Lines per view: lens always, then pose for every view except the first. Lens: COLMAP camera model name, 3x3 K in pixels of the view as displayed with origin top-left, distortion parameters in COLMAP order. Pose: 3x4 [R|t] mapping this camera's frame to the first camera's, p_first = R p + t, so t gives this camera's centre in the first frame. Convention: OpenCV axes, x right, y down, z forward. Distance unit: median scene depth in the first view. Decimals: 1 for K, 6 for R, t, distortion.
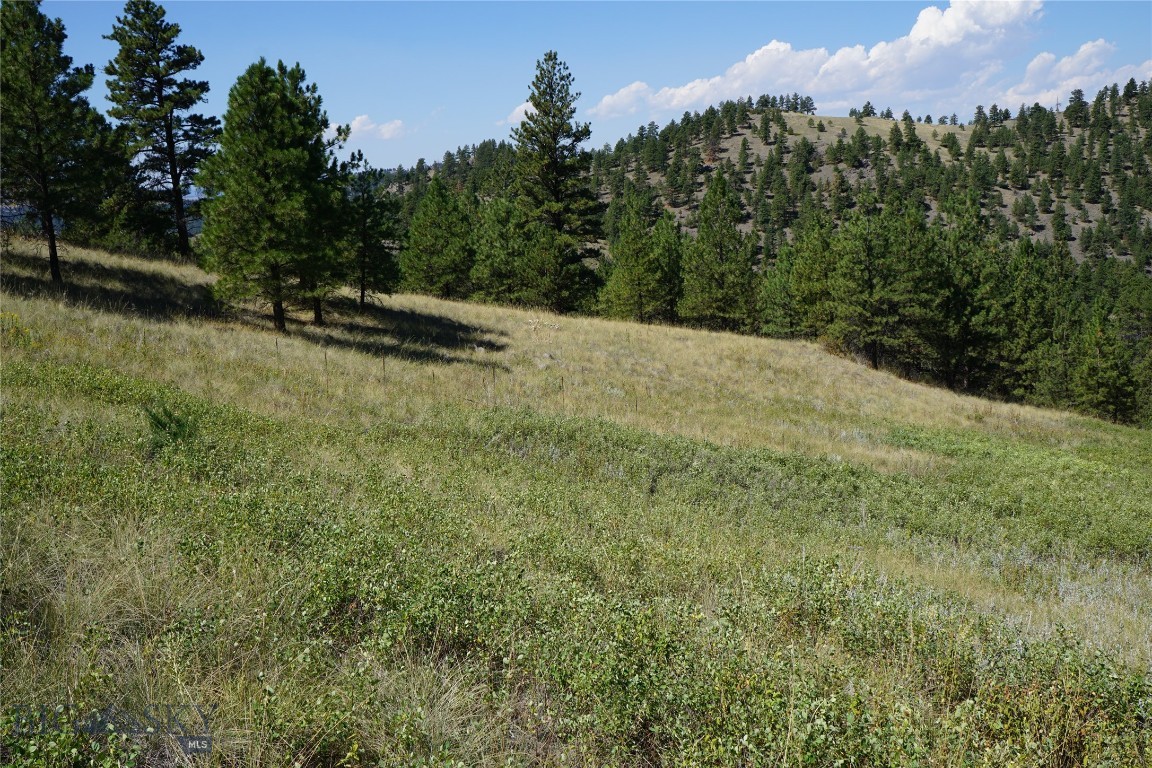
lens RADIAL K [[1186.5, 0, 578.3], [0, 1186.5, 380.2], [0, 0, 1]] dist [0.007623, 0.000000]
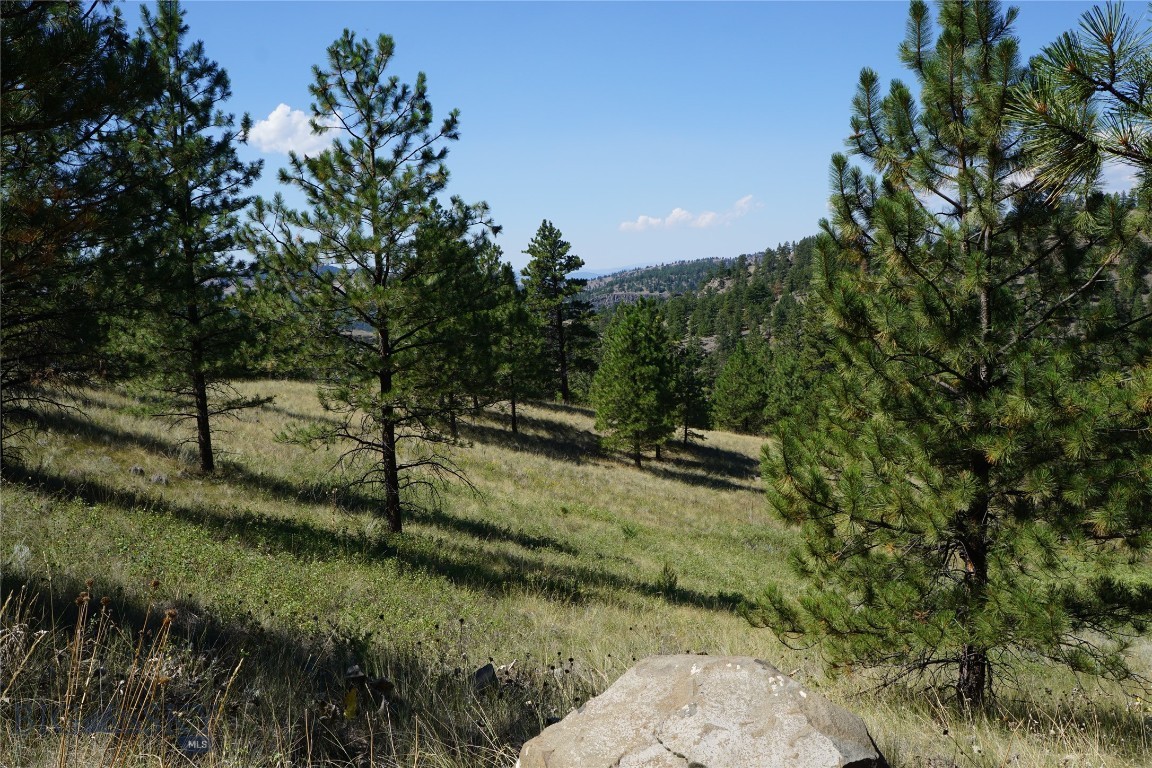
lens RADIAL K [[1186.5, 0, 572.4], [0, 1186.5, 384.7], [0, 0, 1]] dist [0.007623, 0.000000]
pose [[0.963203, 0.026944, -0.267420, 0.094943], [-0.045059, 0.997069, -0.061838, -0.040921], [0.264970, 0.071612, 0.961594, -0.570977]]
